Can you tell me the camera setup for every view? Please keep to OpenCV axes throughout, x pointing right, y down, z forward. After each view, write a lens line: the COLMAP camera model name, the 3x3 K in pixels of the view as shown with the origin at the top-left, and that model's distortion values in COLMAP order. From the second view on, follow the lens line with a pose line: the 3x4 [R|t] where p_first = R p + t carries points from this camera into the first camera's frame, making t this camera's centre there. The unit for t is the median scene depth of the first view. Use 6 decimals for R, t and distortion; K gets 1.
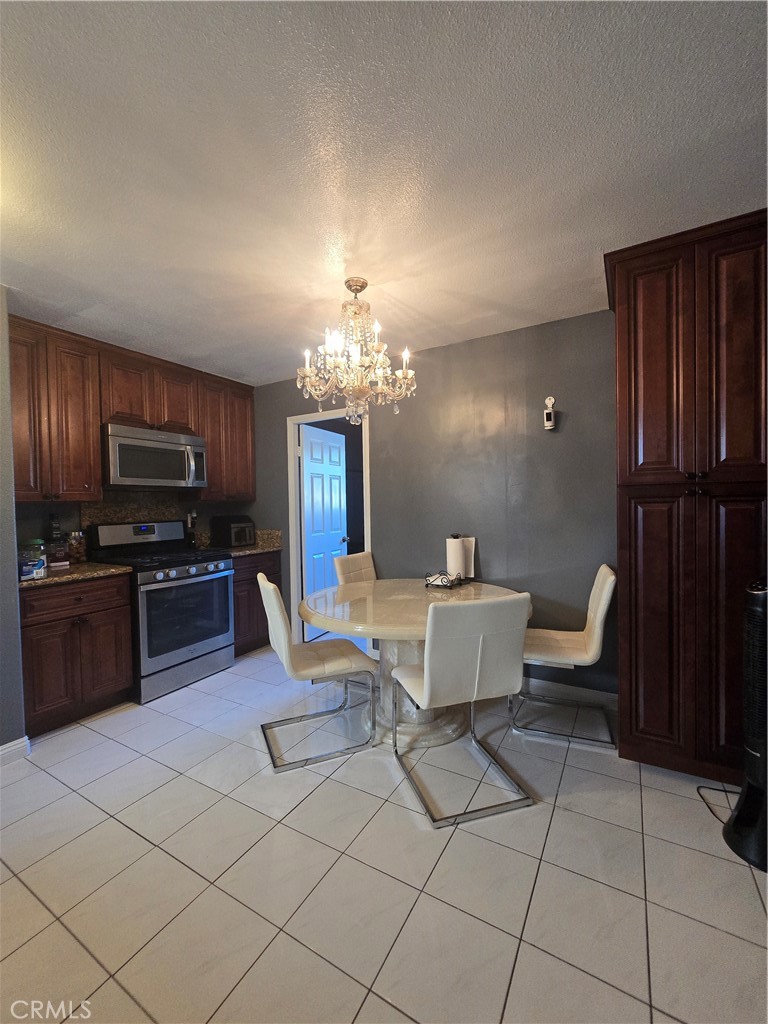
lens RADIAL K [[427.6, 0, 384.0], [0, 427.6, 512.0], [0, 0, 1]] dist [-0.000962, 0.000018]
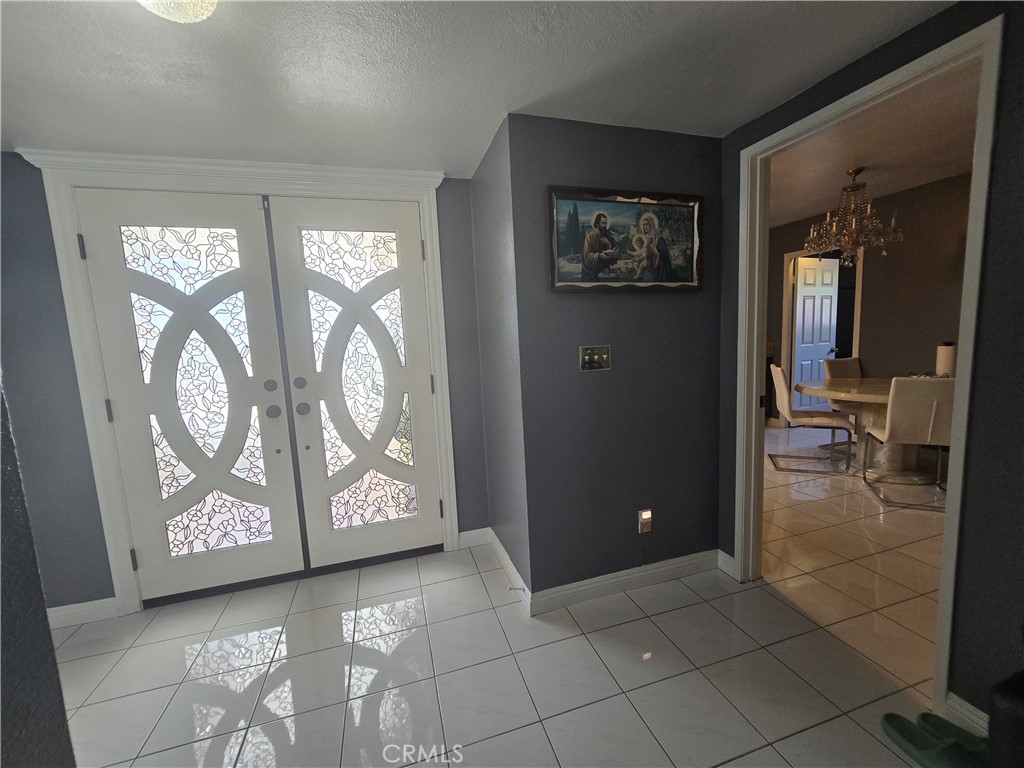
lens RADIAL K [[427.6, 0, 512.0], [0, 427.6, 384.0], [0, 0, 1]] dist [-0.000962, 0.000018]
pose [[0.742051, 0.063900, -0.667291, 0.061556], [0.019204, 0.993011, 0.116446, 0.005510], [0.670068, -0.099224, 0.735638, -0.659123]]
